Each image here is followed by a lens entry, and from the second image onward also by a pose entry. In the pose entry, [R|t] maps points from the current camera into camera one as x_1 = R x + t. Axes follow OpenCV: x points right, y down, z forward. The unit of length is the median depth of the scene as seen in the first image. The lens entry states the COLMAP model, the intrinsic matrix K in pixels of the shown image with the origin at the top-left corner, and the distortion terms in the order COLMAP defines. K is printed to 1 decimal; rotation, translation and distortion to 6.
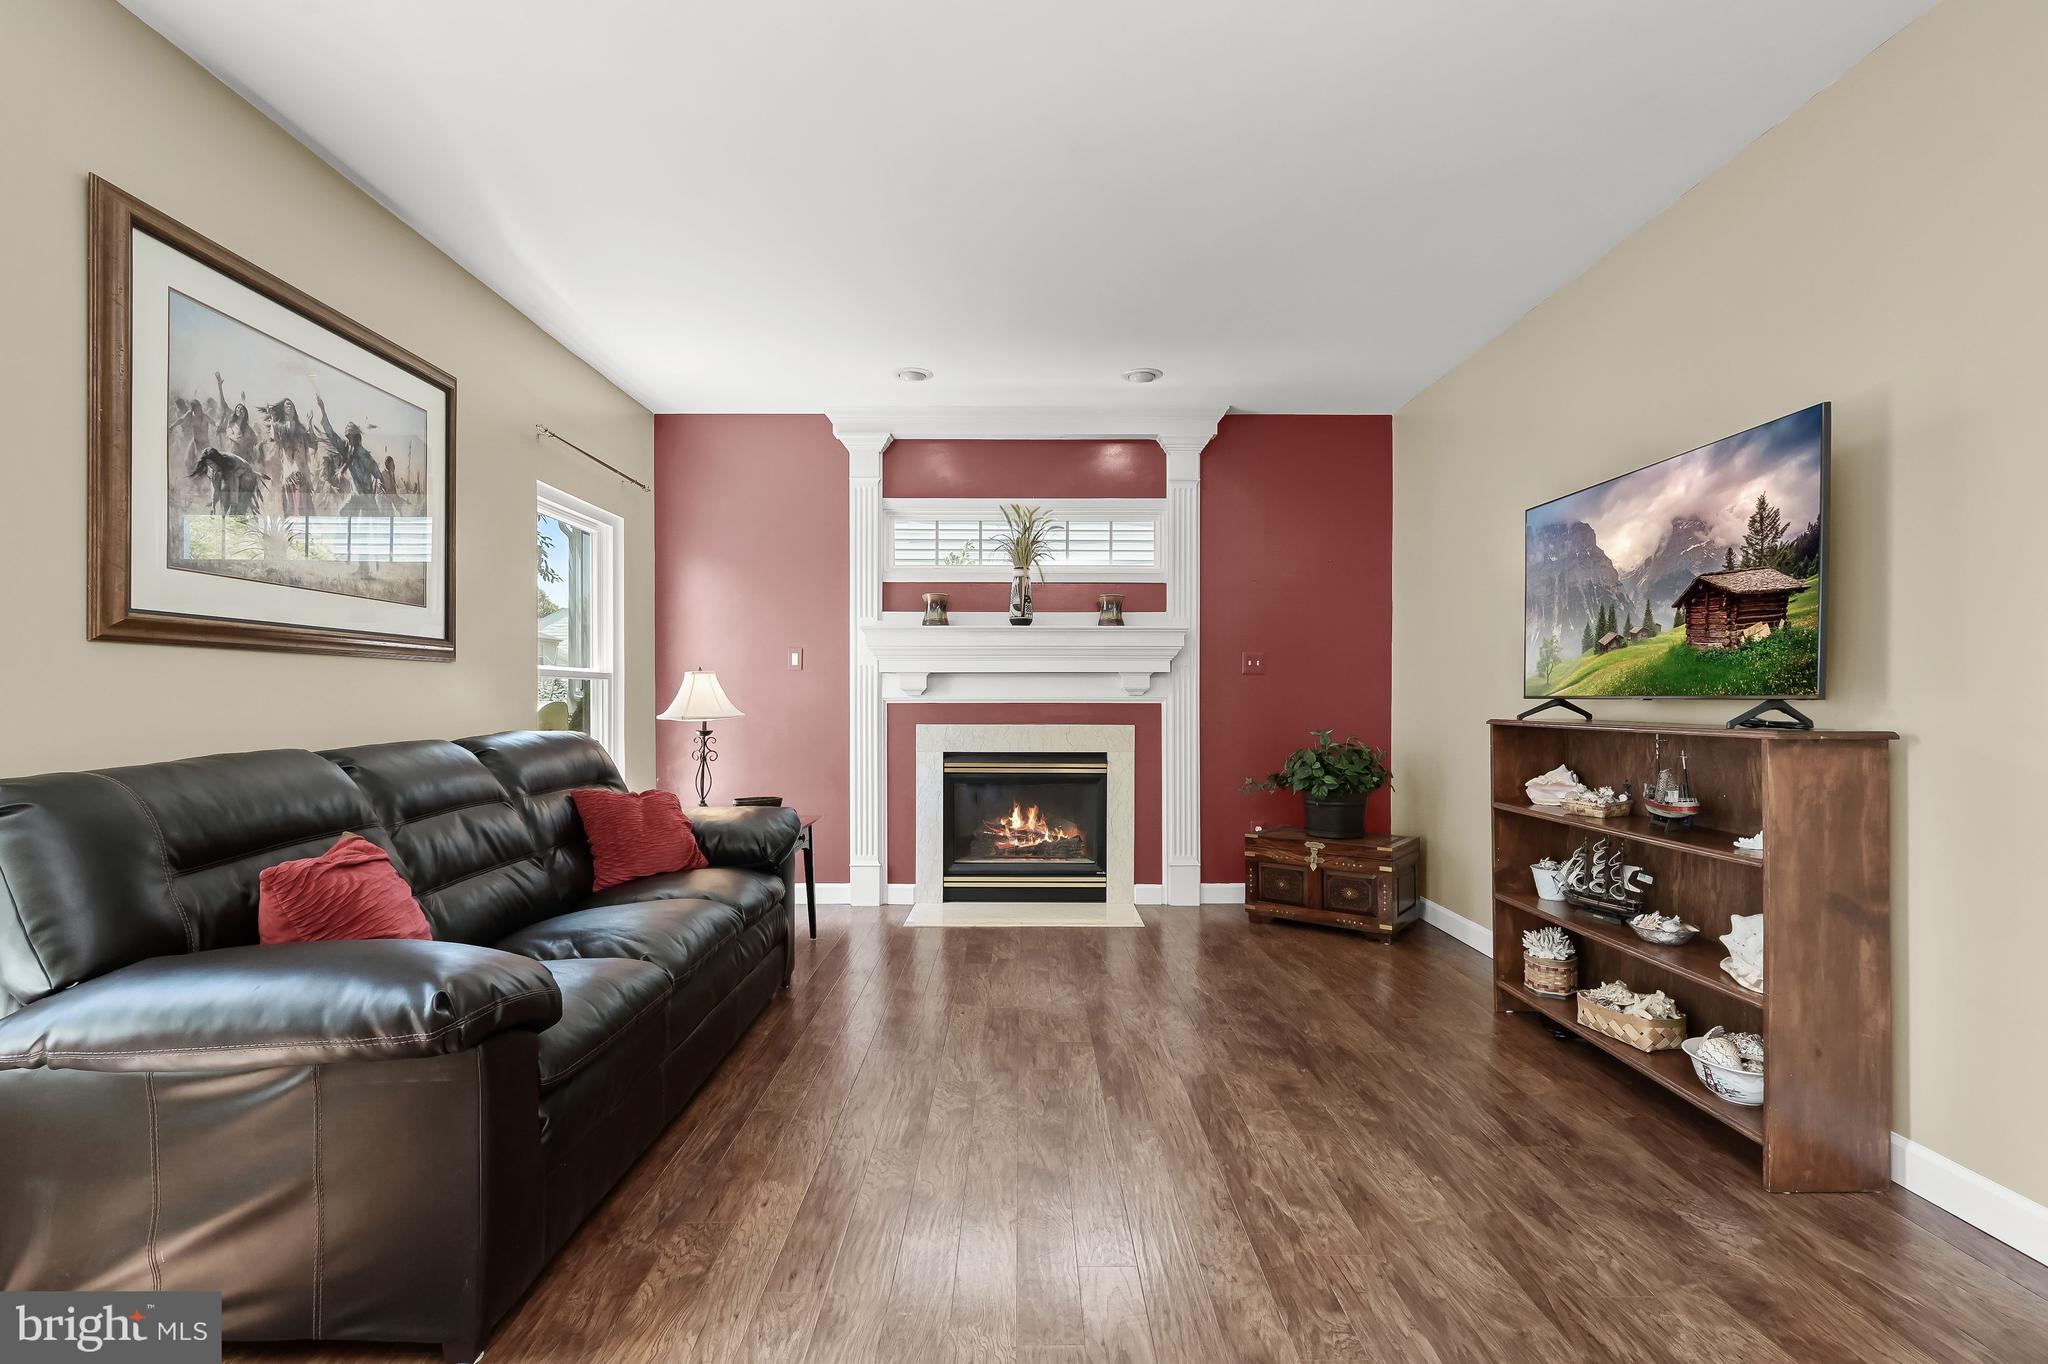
lens RADIAL K [[900.9, 0, 1087.1], [0, 900.9, 700.9], [0, 0, 1]] dist [-0.001162, 0.000082]
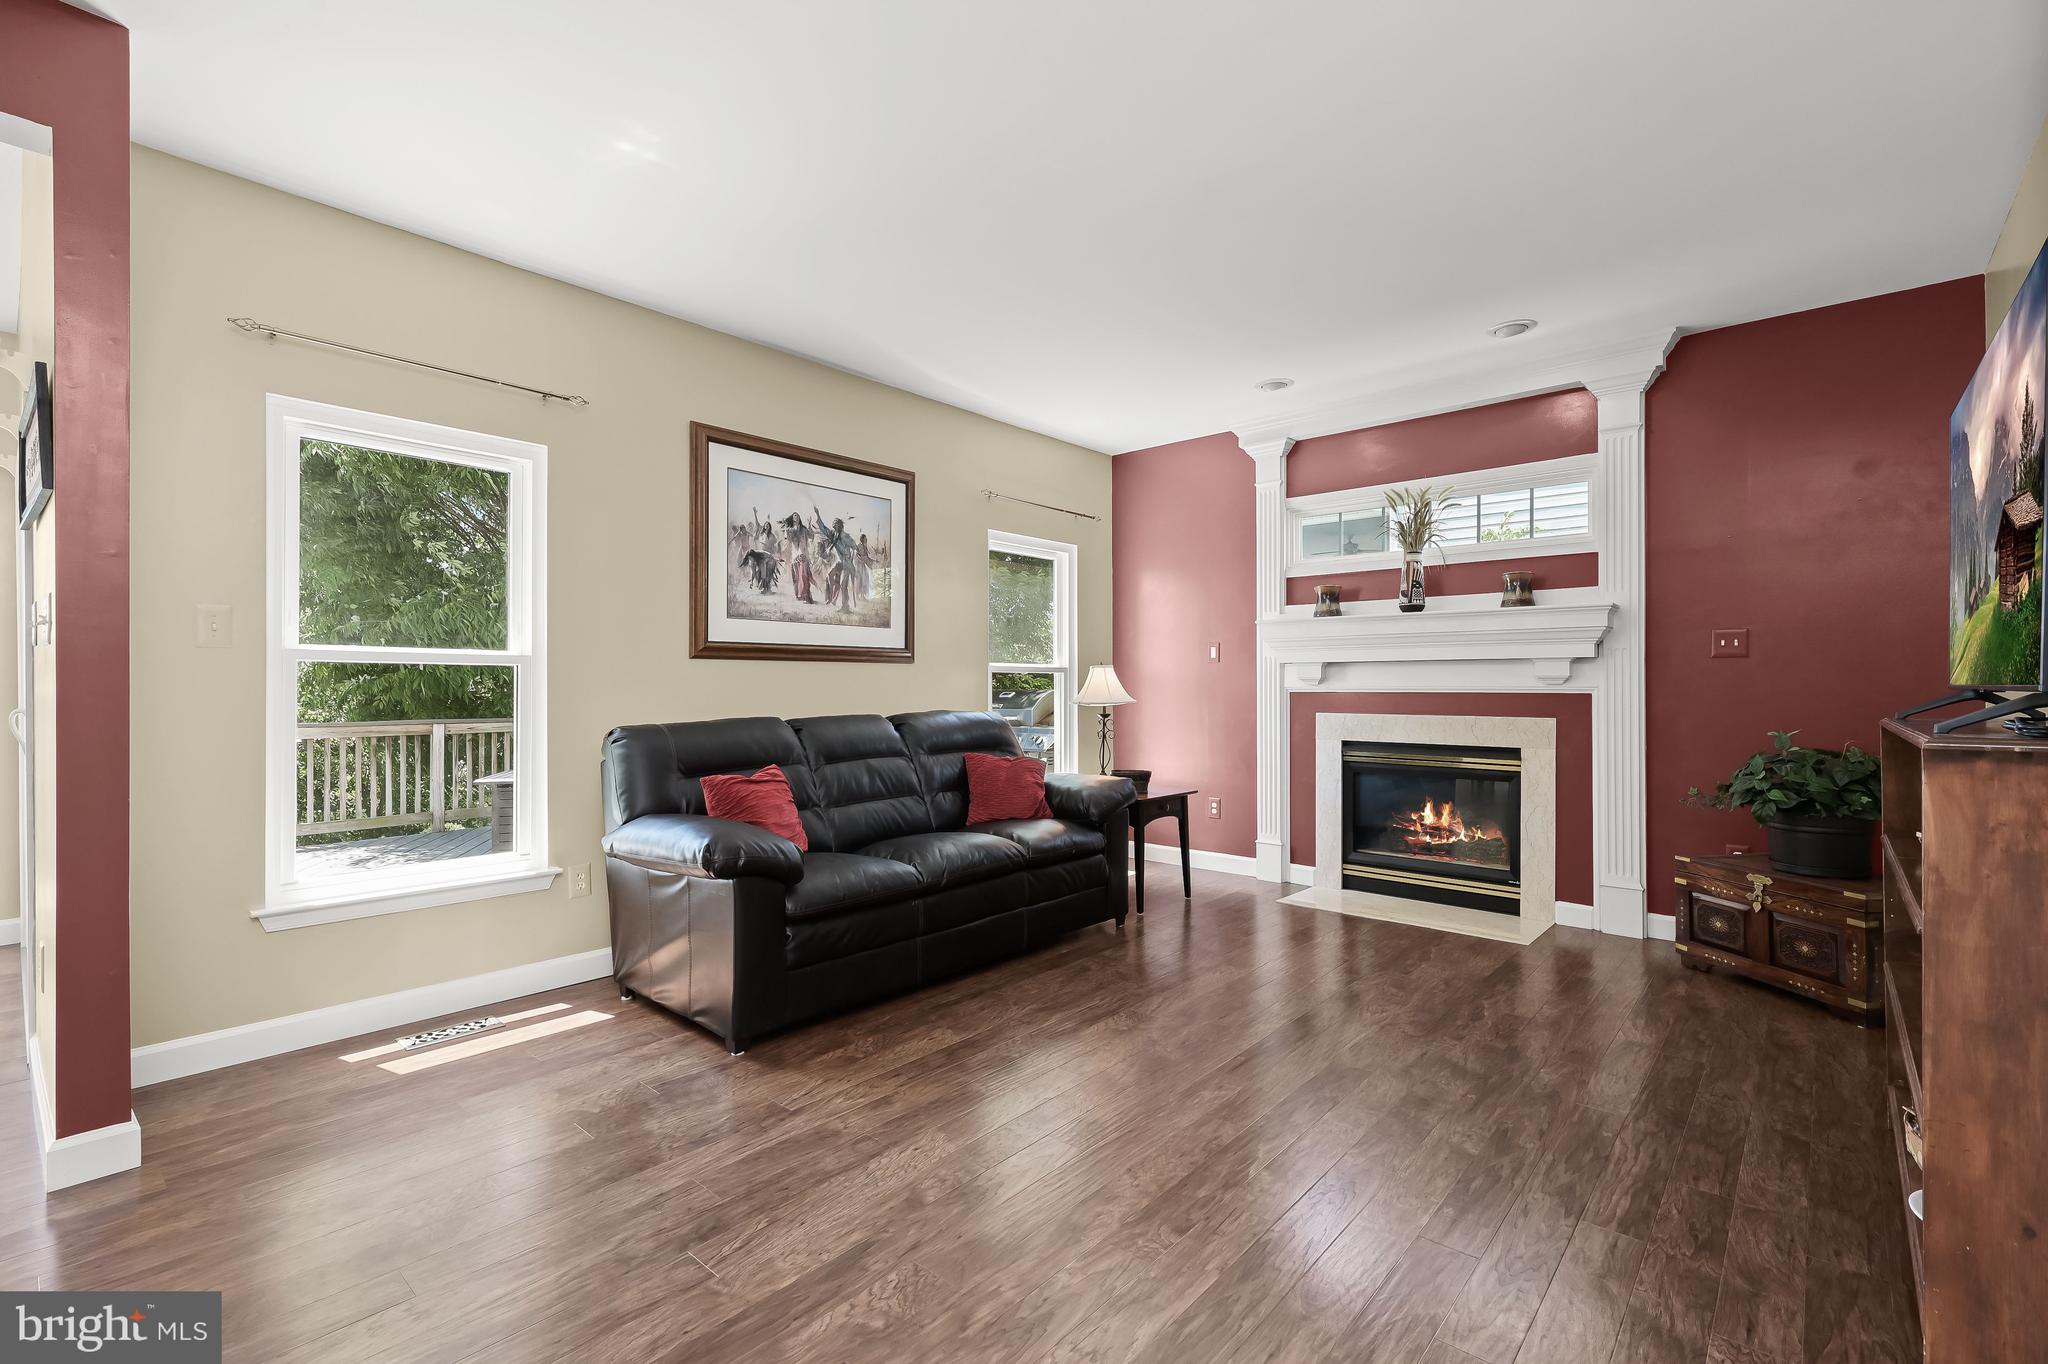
lens RADIAL K [[896.5, 0, 1024.0], [0, 896.5, 682.0], [0, 0, 1]] dist [-0.000151, 0.000140]
pose [[0.746284, -0.003301, -0.665620, 0.266571], [-0.001999, 0.999972, -0.007201, -0.000973], [0.665625, 0.006705, 0.746256, 0.009242]]
